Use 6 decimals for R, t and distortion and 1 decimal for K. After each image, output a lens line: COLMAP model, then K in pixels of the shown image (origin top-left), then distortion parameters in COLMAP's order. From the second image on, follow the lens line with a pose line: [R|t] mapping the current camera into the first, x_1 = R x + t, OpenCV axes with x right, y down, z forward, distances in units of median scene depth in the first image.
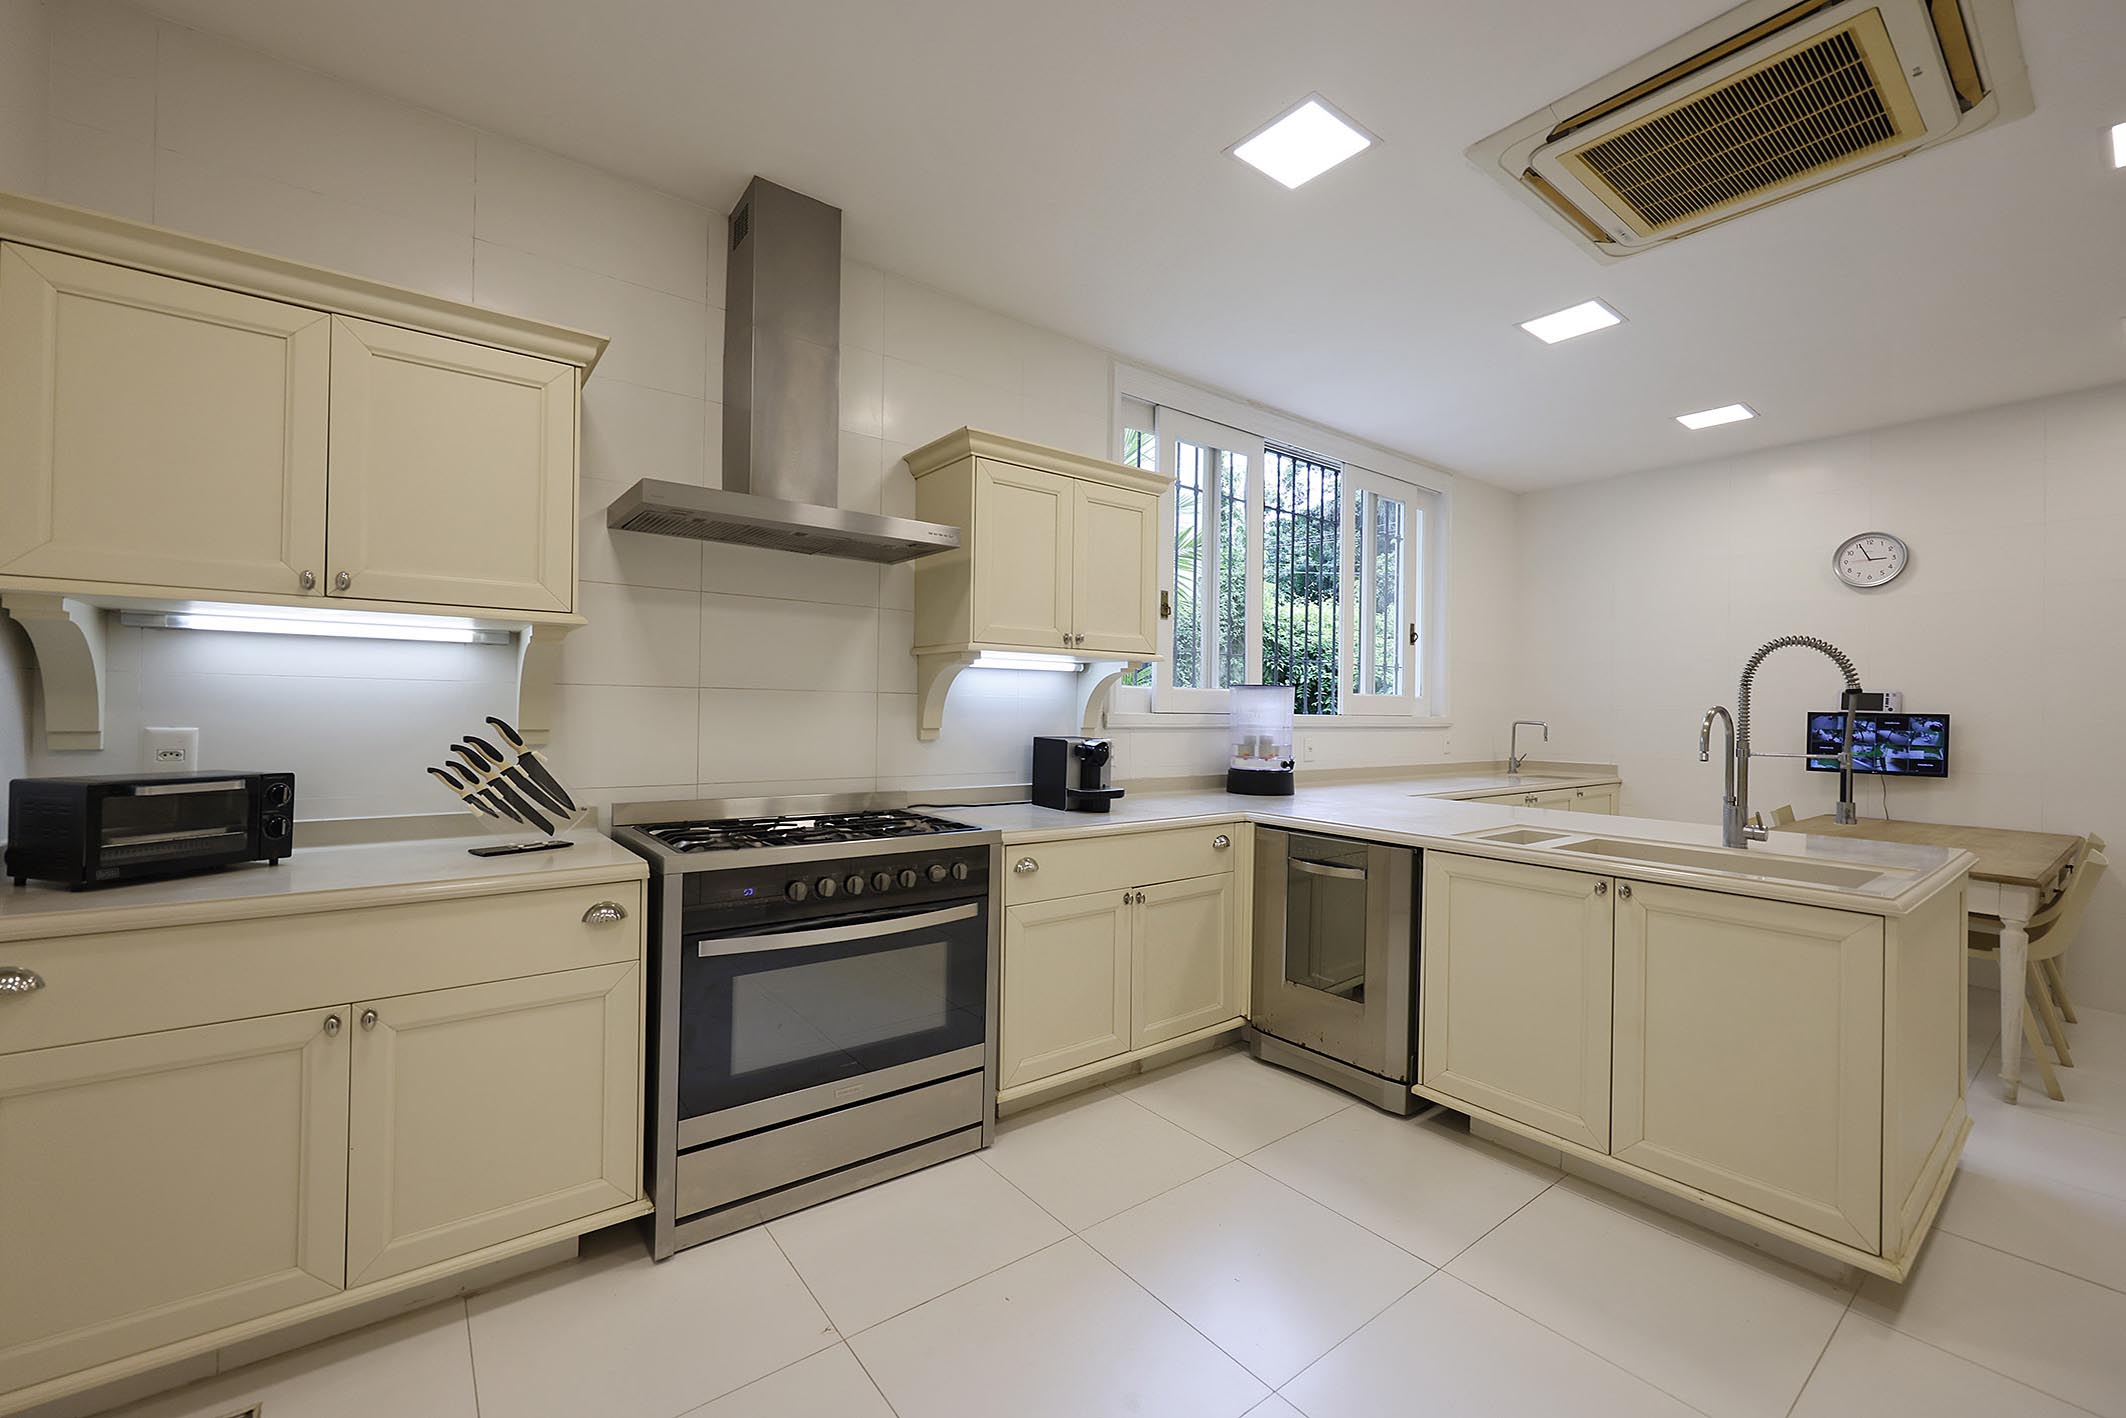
lens RADIAL K [[846.9, 0, 1050.2], [0, 846.9, 701.6], [0, 0, 1]] dist [-0.011551, -0.000325]
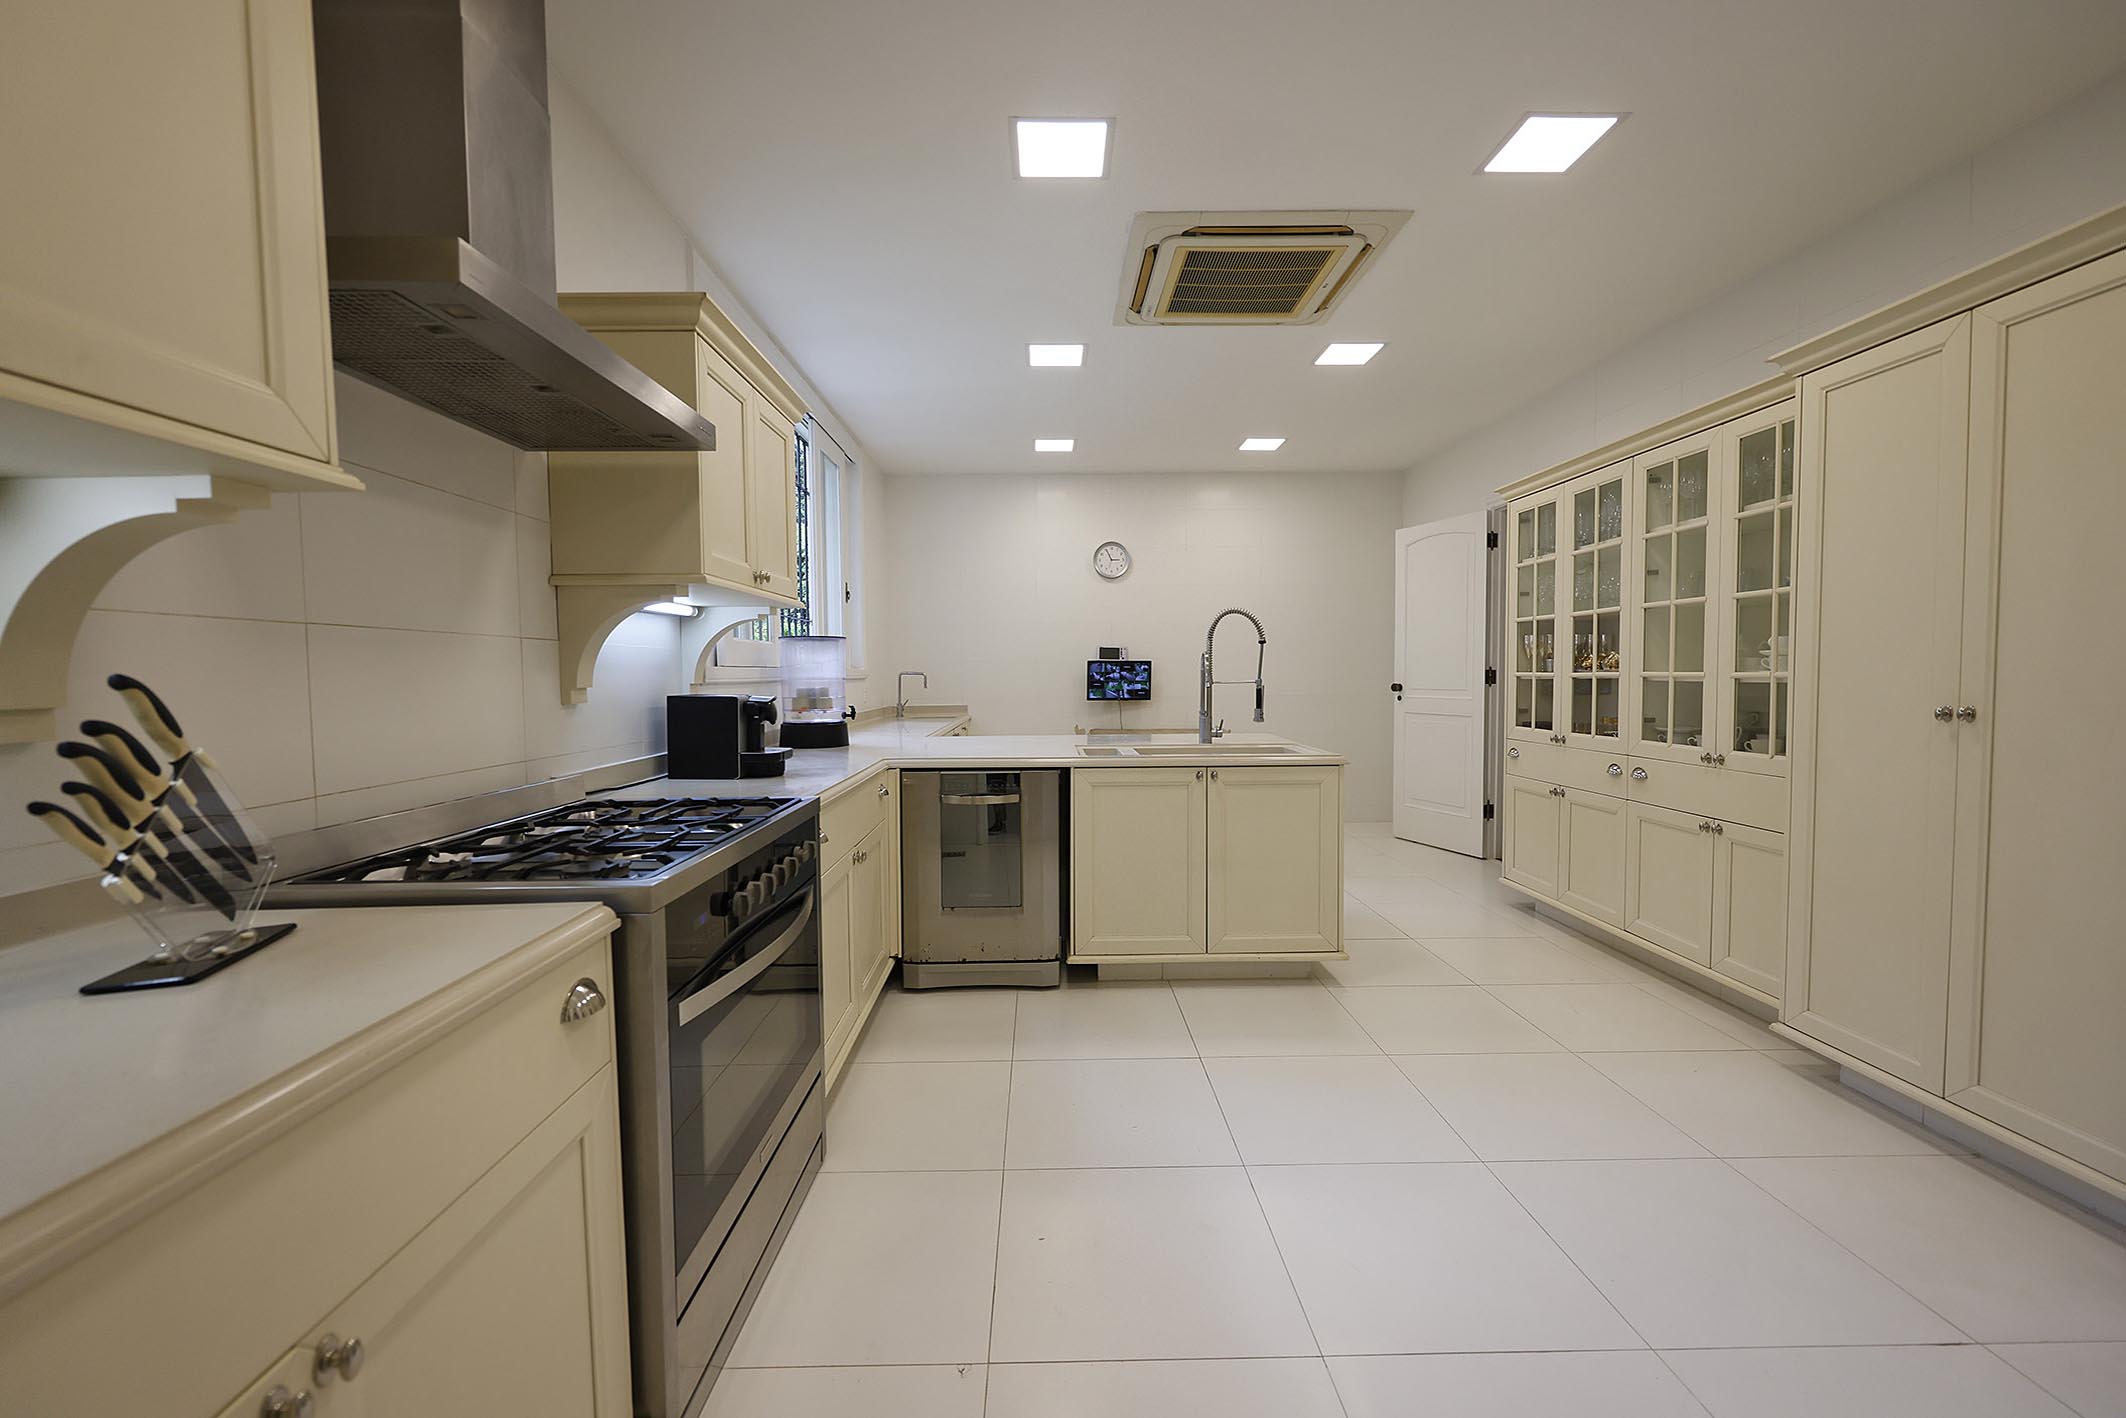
lens RADIAL K [[846.9, 0, 1057.8], [0, 846.9, 709.5], [0, 0, 1]] dist [-0.011551, -0.000325]
pose [[0.589790, -0.055367, 0.805656, -0.482722], [0.010326, 0.998082, 0.061031, 0.010209], [-0.807491, -0.027676, 0.589231, 0.242831]]
